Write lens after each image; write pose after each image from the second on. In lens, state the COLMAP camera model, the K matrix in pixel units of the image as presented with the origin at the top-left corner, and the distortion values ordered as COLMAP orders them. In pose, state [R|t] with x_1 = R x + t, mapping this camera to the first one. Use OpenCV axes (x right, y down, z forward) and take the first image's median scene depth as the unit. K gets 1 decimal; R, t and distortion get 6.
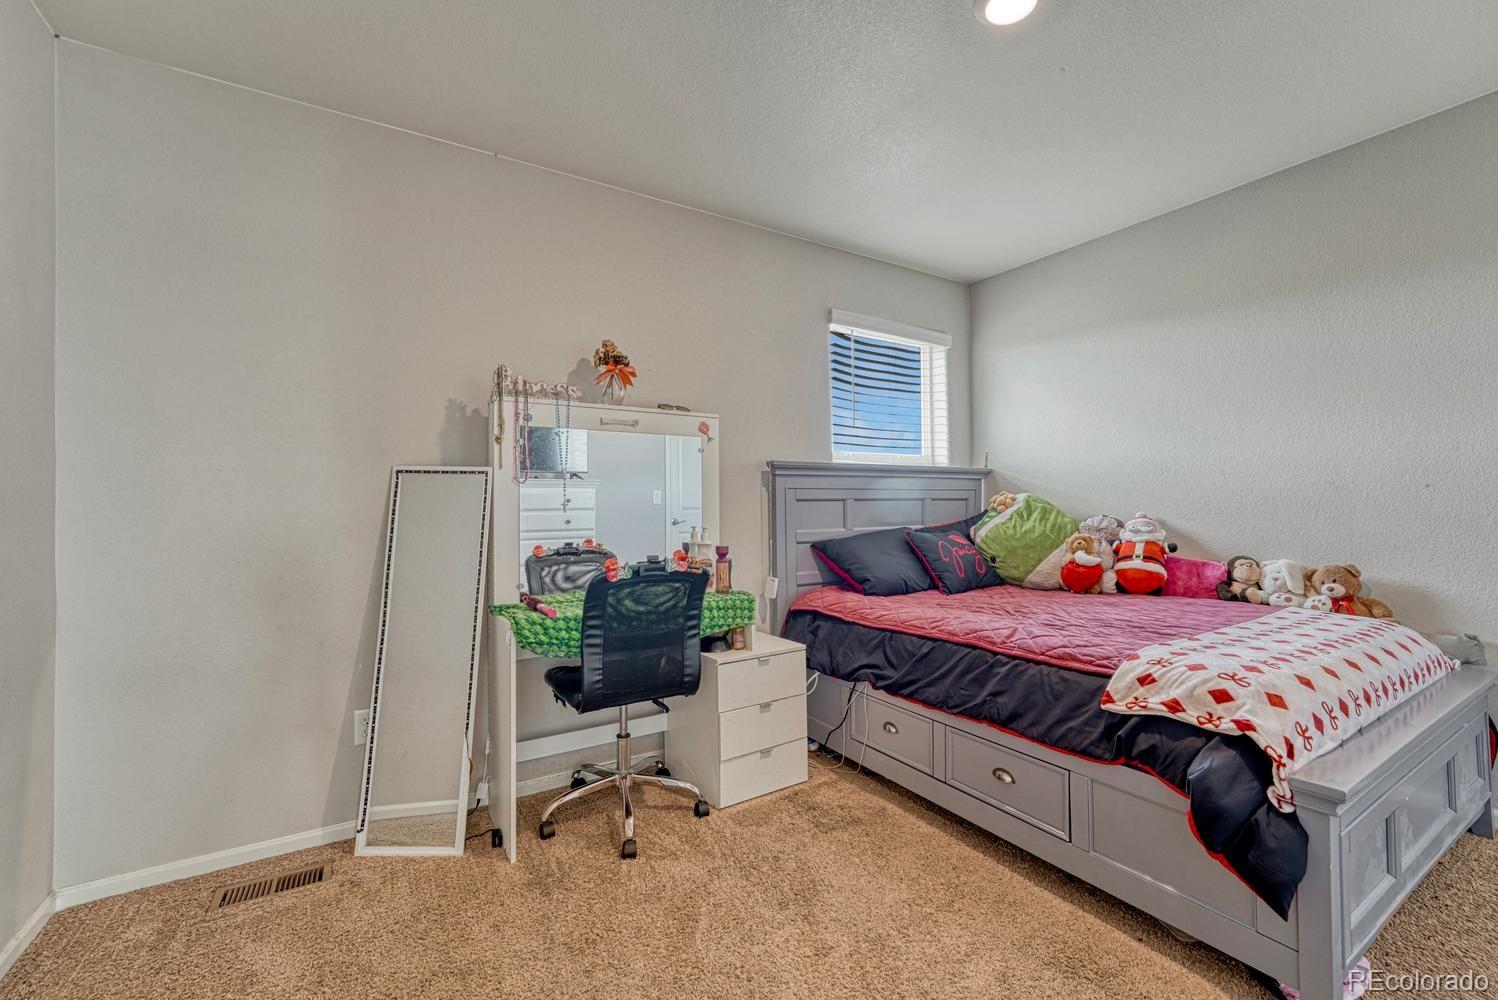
lens RADIAL K [[629.3, 0, 748.1], [0, 629.3, 494.3], [0, 0, 1]] dist [-0.012127, 0.000503]
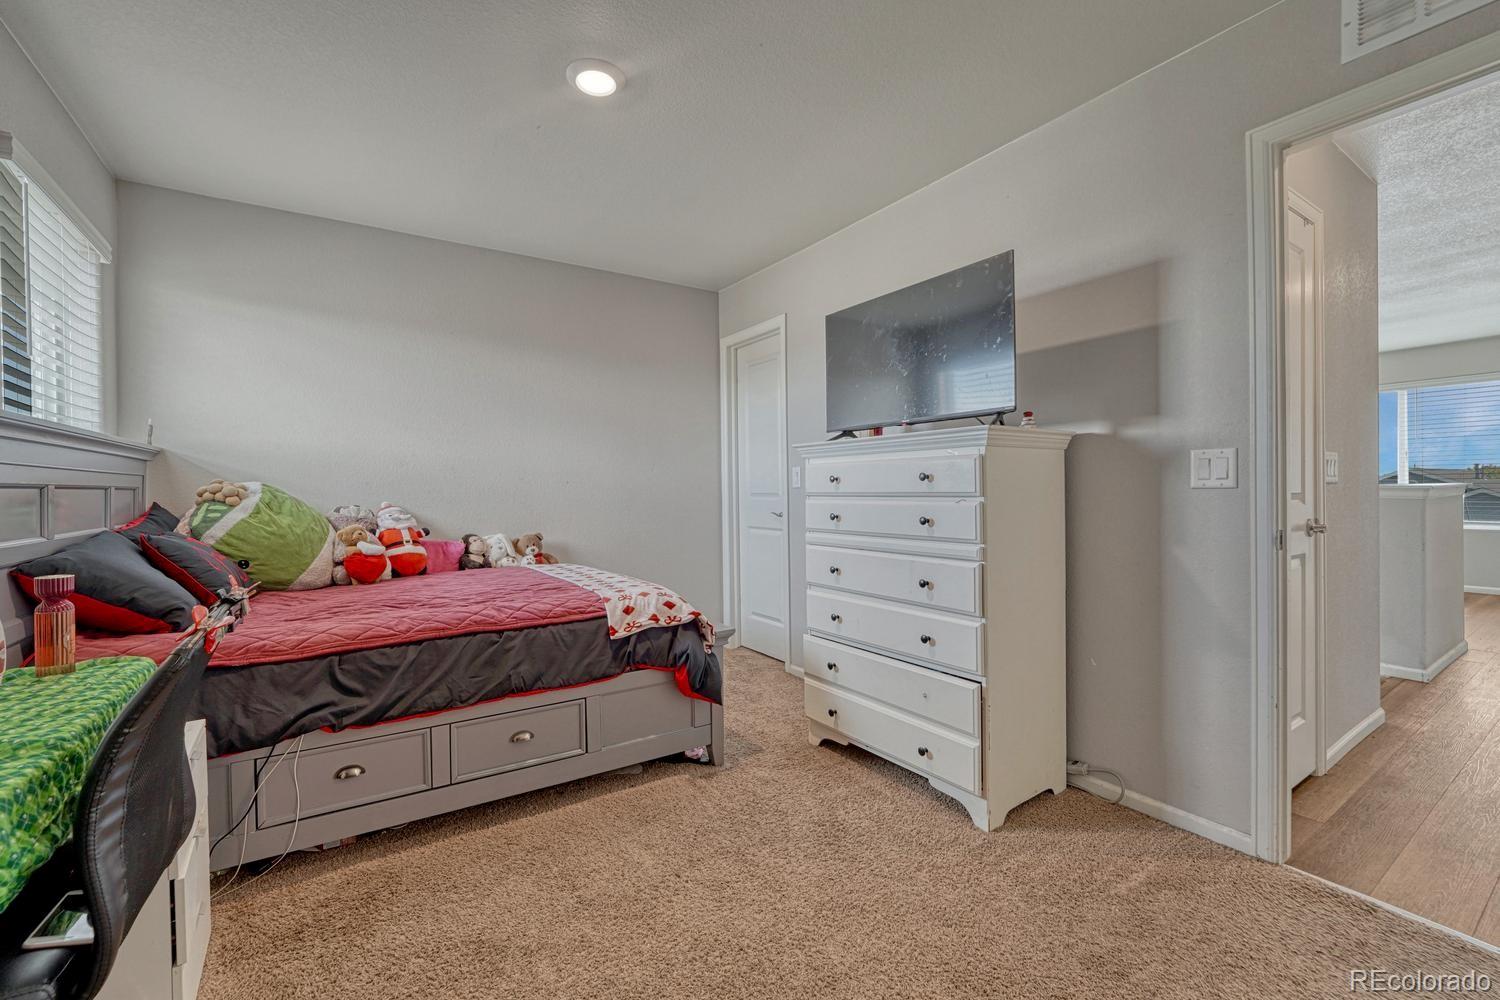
lens RADIAL K [[630.1, 0, 752.0], [0, 630.1, 498.2], [0, 0, 1]] dist [-0.012127, 0.000503]
pose [[-0.029090, -0.006470, 0.999556, -0.578579], [-0.006192, 0.999961, 0.006292, 0.015129], [-0.999558, -0.006006, -0.029129, 0.512918]]
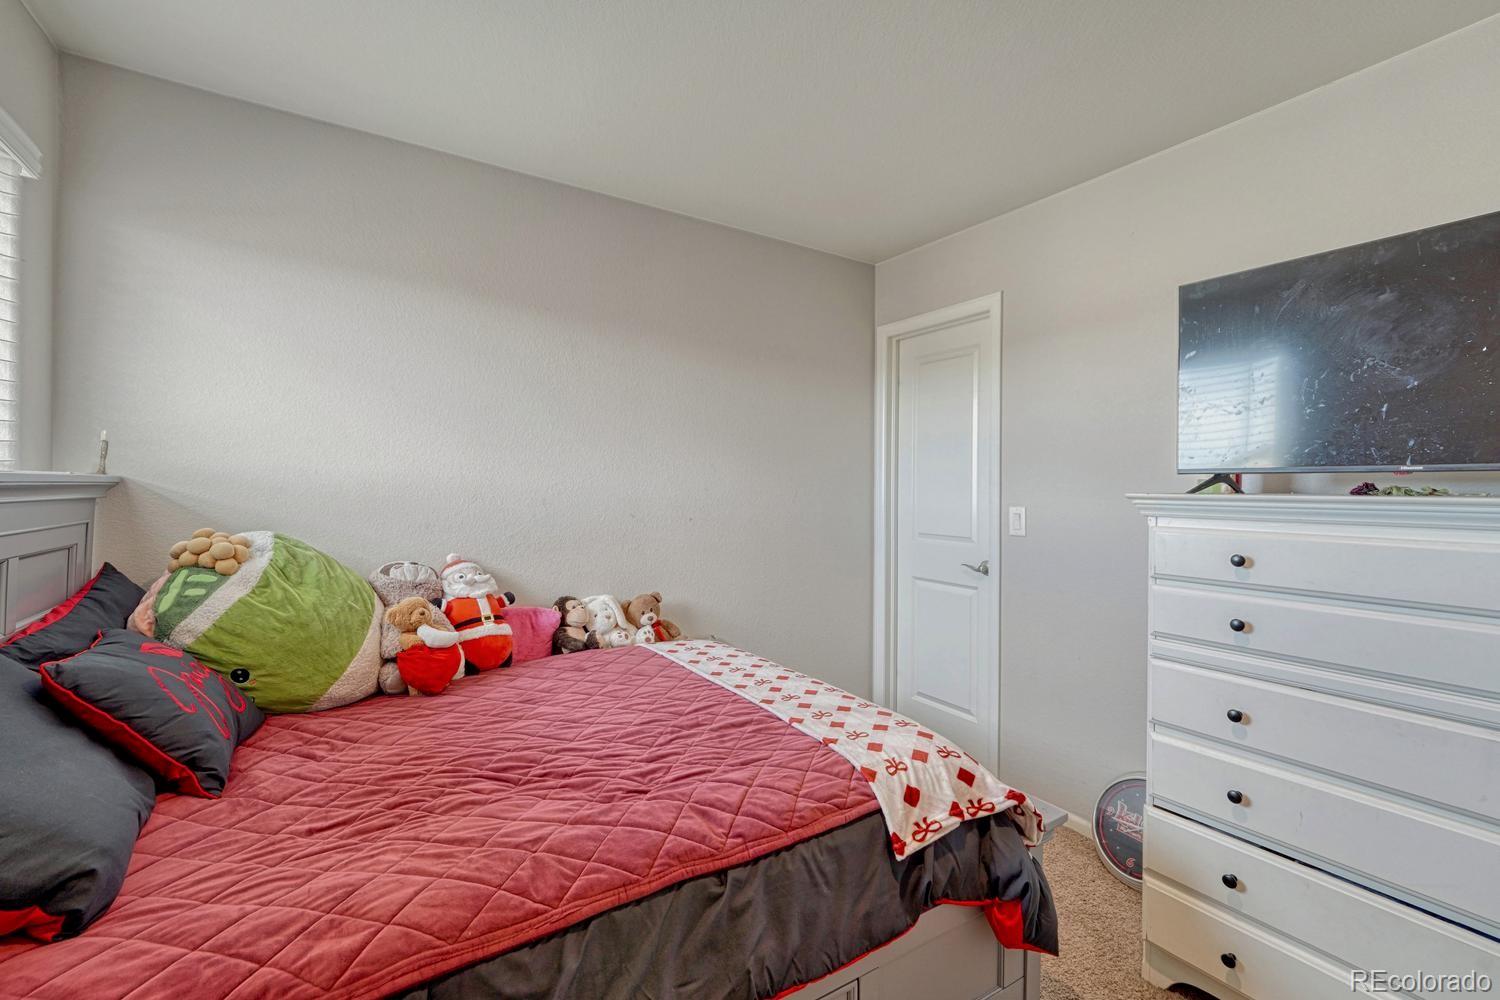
lens RADIAL K [[630.1, 0, 745.4], [0, 630.1, 487.8], [0, 0, 1]] dist [-0.012127, 0.000503]
pose [[-0.005208, 0.003606, 0.999980, -0.130418], [-0.026817, 0.999633, -0.003745, -0.067982], [-0.999627, -0.026836, -0.005109, 0.839547]]
